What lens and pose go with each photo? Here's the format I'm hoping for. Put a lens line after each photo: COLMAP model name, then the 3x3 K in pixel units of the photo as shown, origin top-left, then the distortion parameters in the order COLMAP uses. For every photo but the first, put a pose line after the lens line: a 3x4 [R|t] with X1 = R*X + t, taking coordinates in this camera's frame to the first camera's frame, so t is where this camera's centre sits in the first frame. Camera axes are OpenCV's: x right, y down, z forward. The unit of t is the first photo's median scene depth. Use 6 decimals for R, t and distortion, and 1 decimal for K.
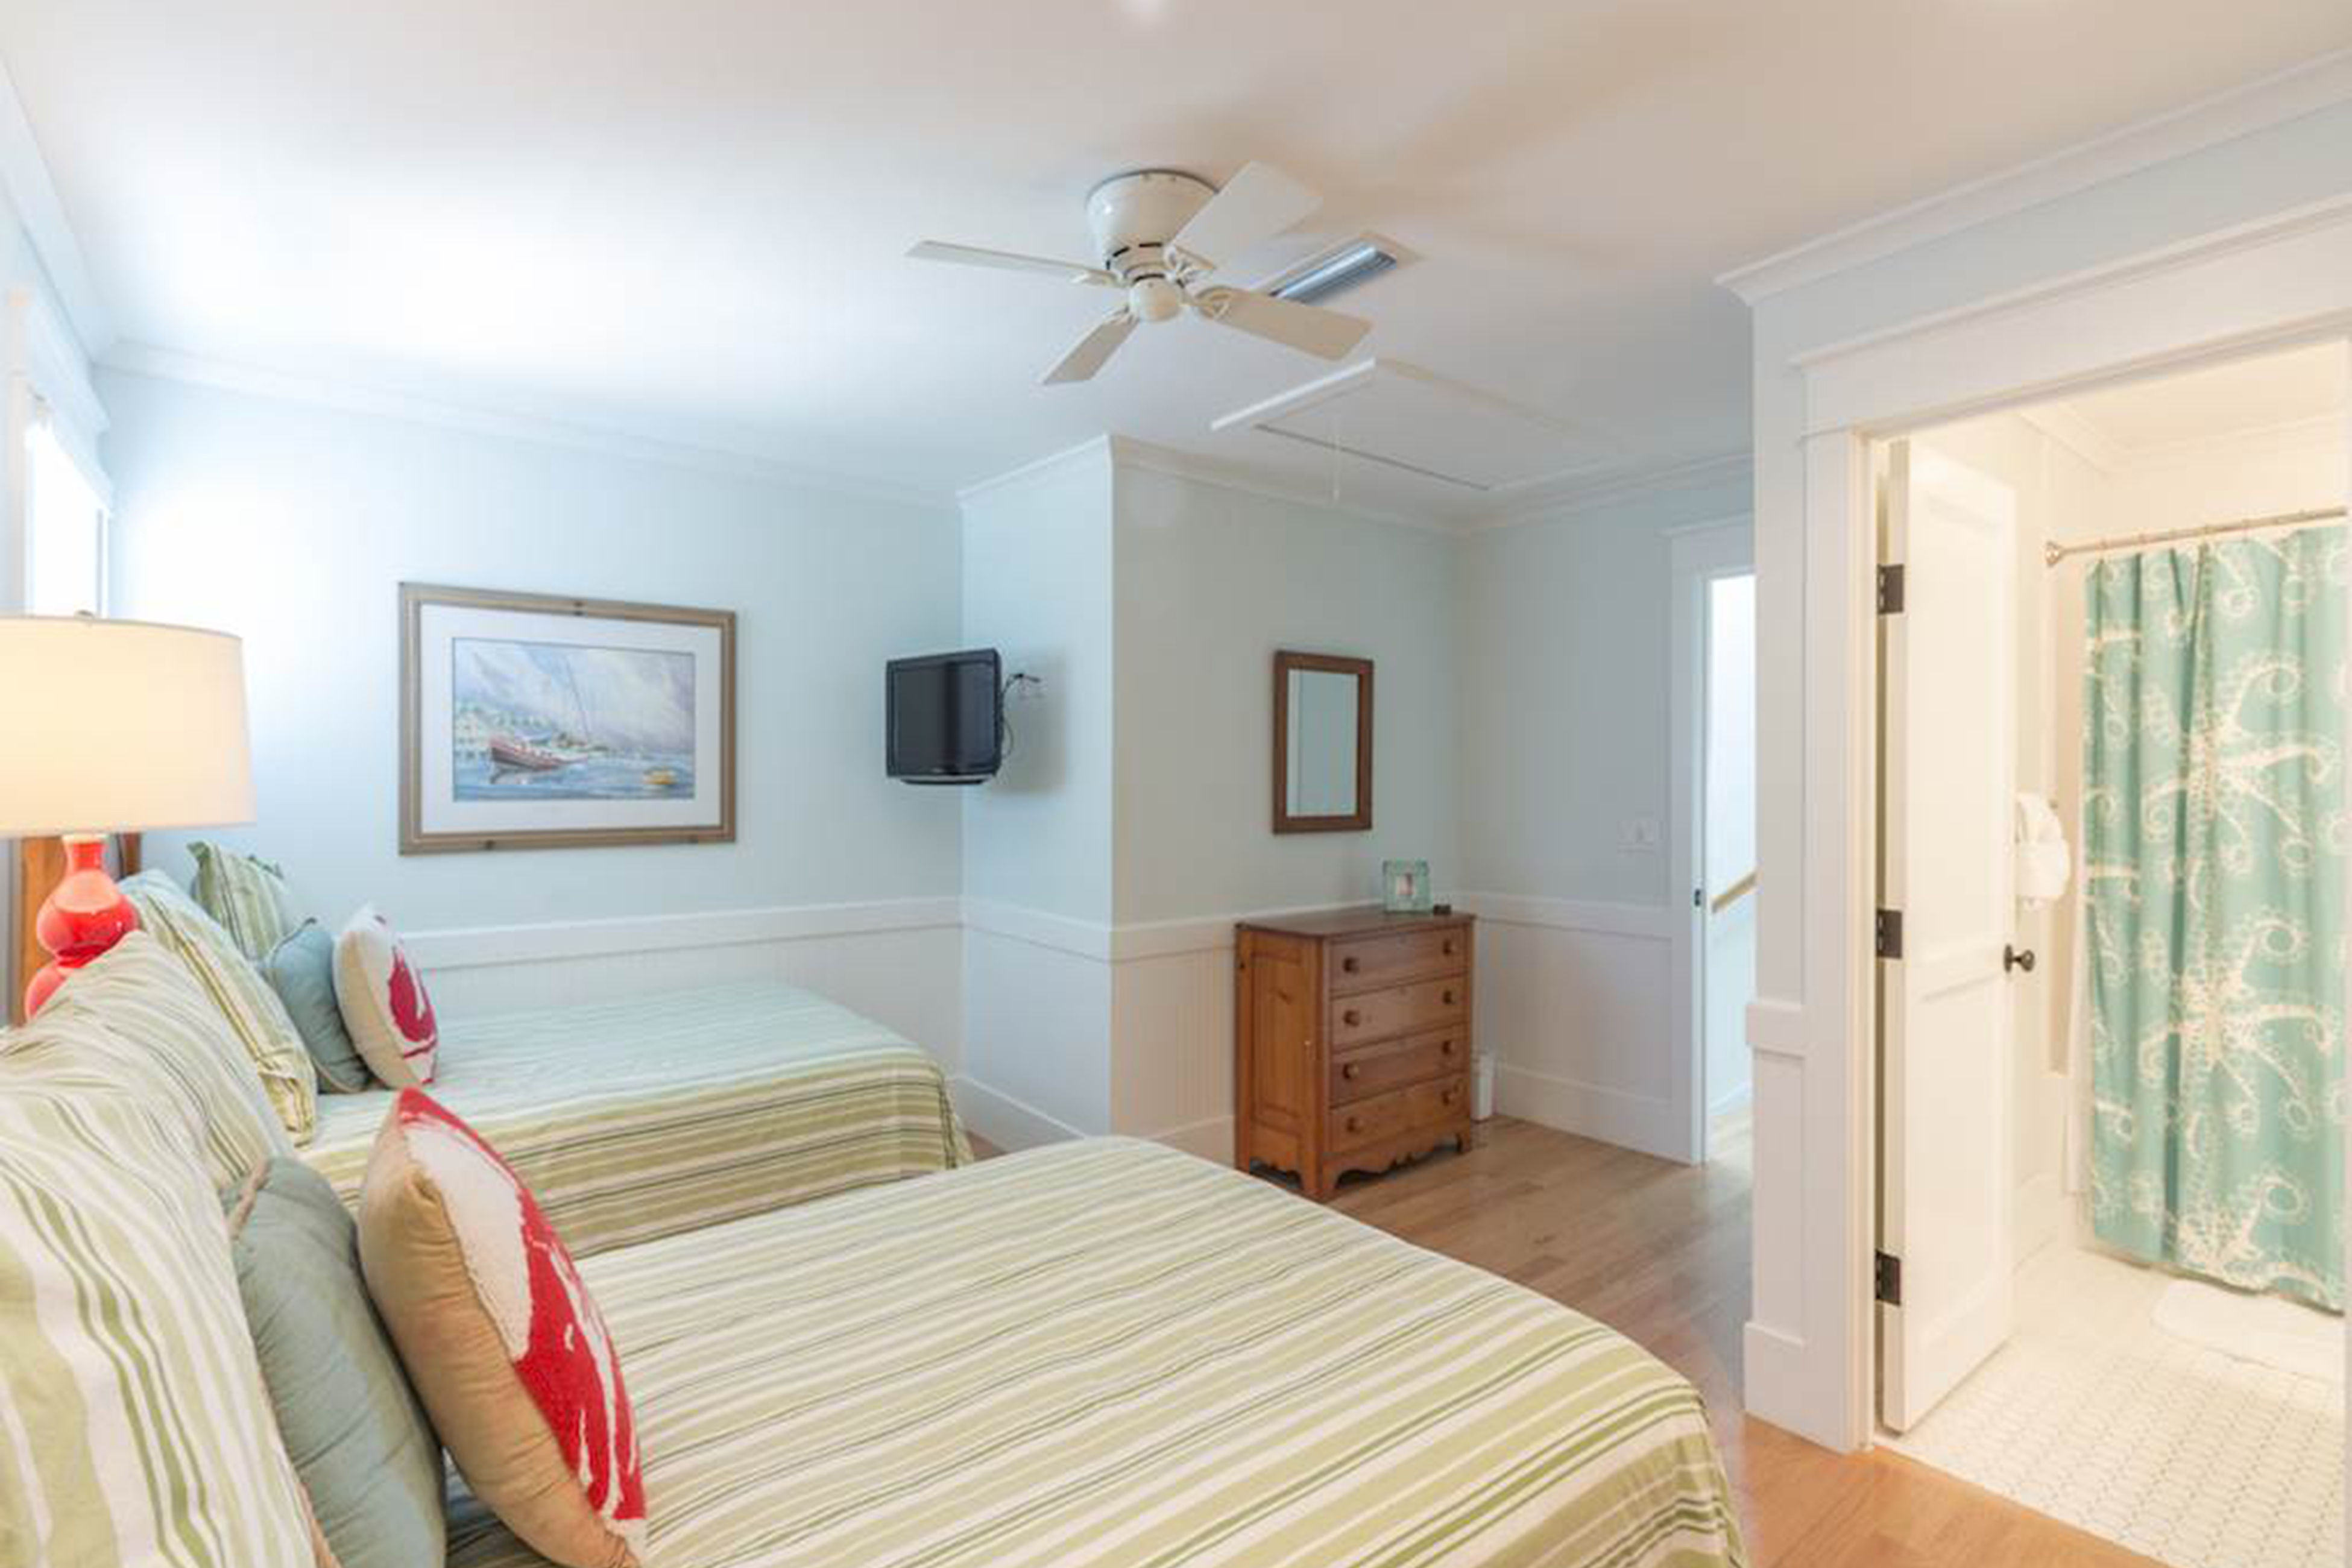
lens RADIAL K [[1096.3, 0, 1176.0], [0, 1096.3, 784.0], [0, 0, 1]] dist [-0.001595, 0.000176]
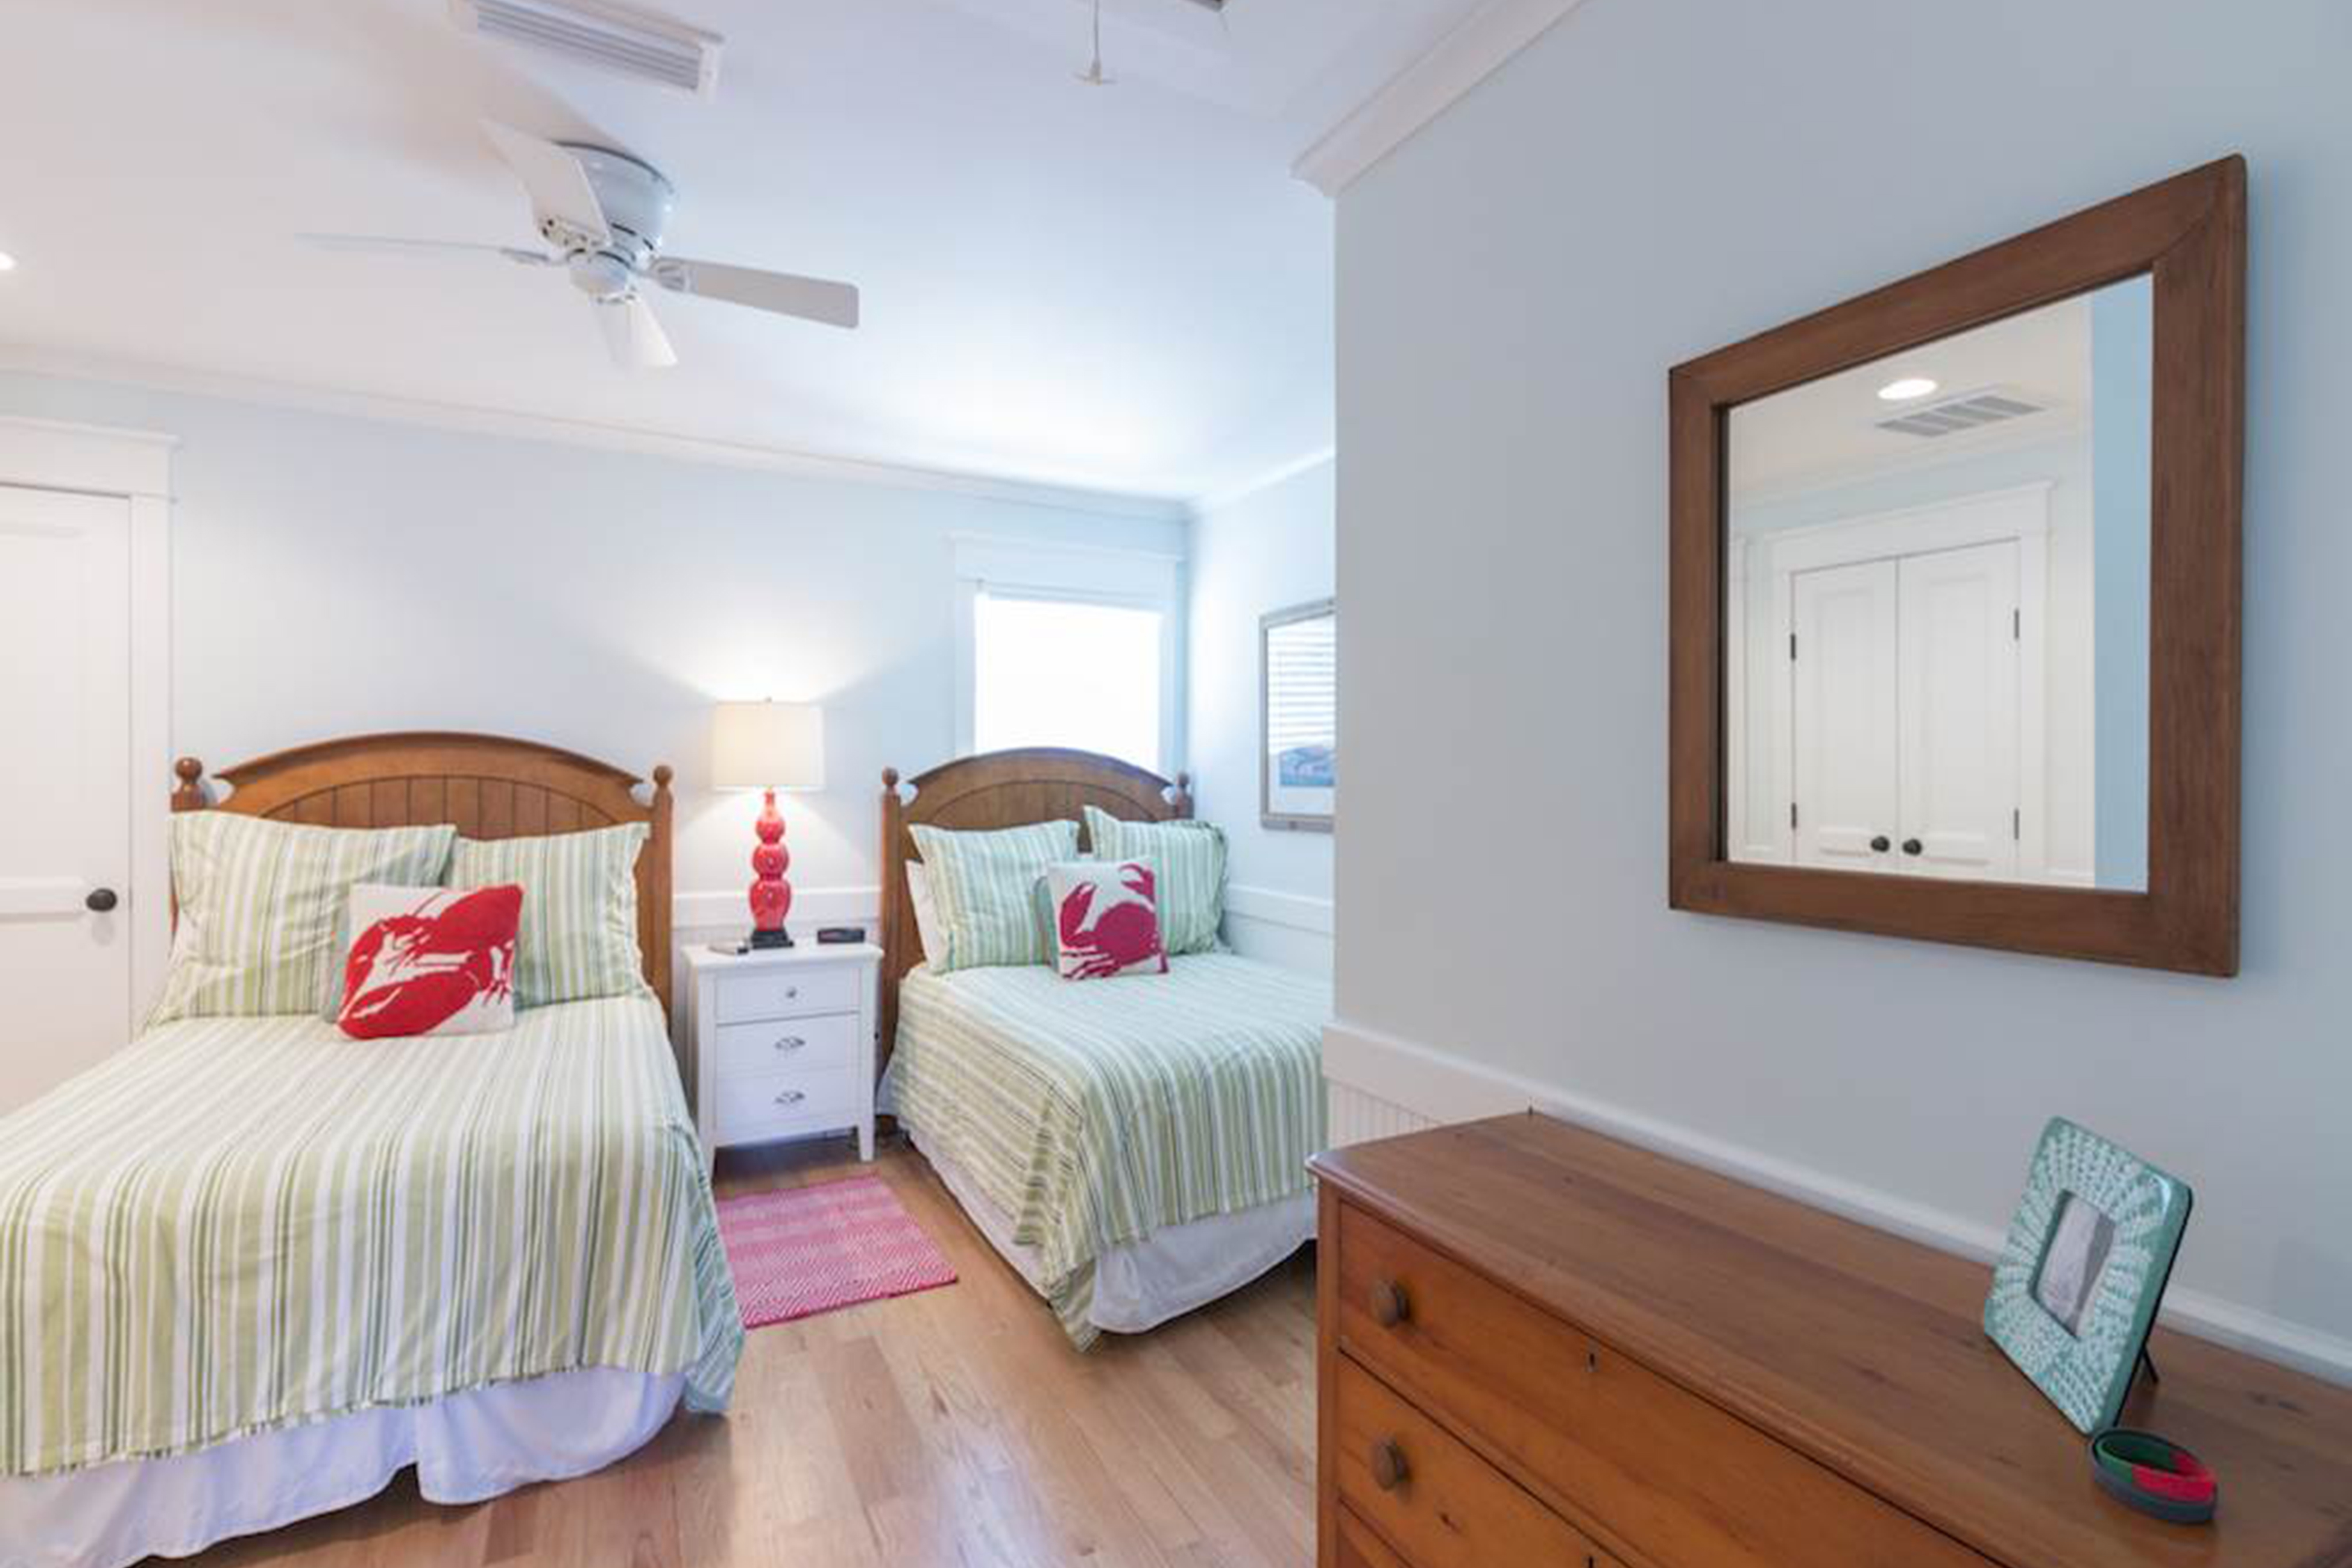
lens RADIAL K [[1096.3, 0, 1176.0], [0, 1096.3, 784.0], [0, 0, 1]] dist [-0.001595, 0.000176]
pose [[-0.168761, 0.006036, -0.985639, 0.458738], [-0.002293, 0.999976, 0.006516, 0.003898], [0.985654, 0.003360, -0.168743, 0.903709]]
